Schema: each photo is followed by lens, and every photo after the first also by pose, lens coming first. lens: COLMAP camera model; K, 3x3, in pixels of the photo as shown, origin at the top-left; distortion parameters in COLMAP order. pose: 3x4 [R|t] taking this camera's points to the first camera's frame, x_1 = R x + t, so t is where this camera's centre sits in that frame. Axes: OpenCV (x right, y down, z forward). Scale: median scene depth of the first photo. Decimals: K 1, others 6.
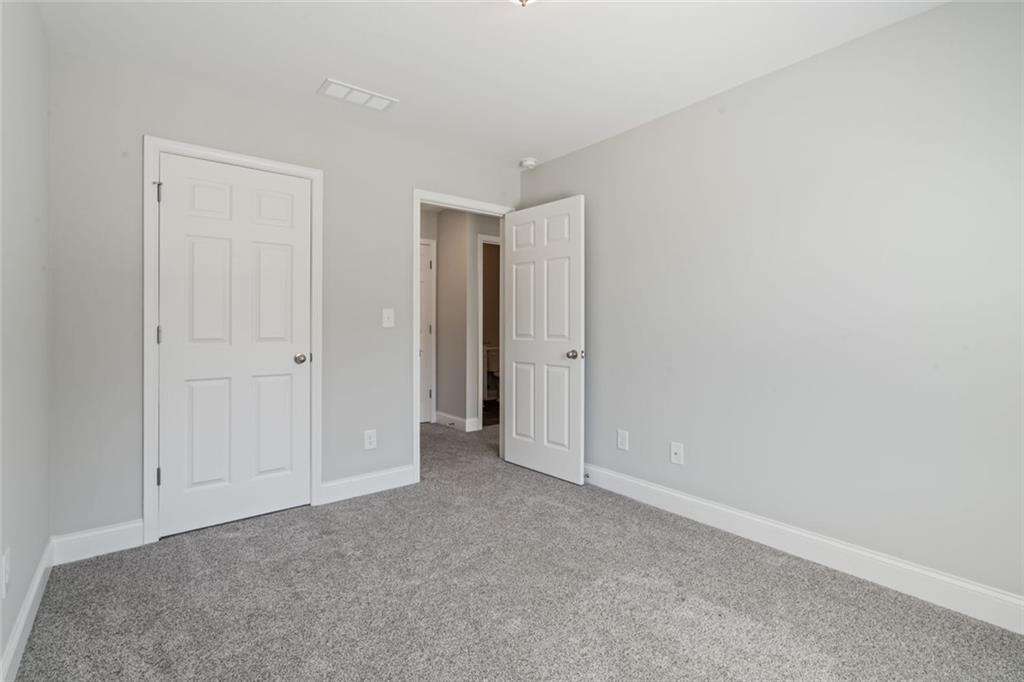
lens RADIAL K [[469.2, 0, 532.1], [0, 469.2, 330.6], [0, 0, 1]] dist [-0.004471, -0.000193]
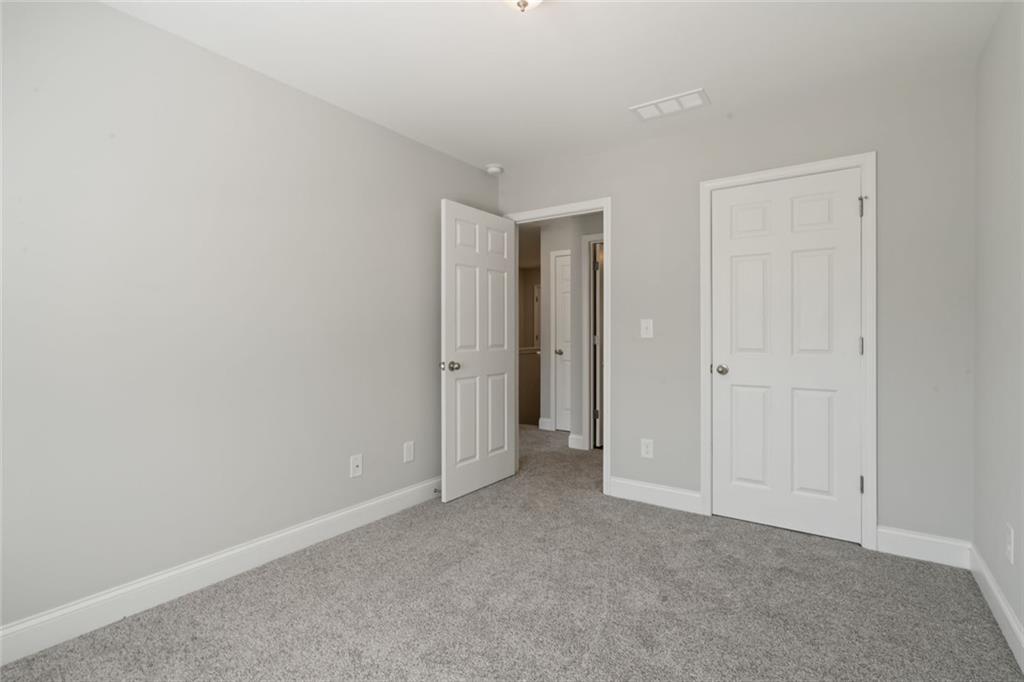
lens RADIAL K [[469.2, 0, 512.9], [0, 469.2, 338.9], [0, 0, 1]] dist [-0.004471, -0.000193]
pose [[0.277692, 0.004016, -0.960662, 0.571217], [-0.011345, 0.999935, 0.000901, -0.000447], [0.960603, 0.010649, 0.277720, 0.467039]]
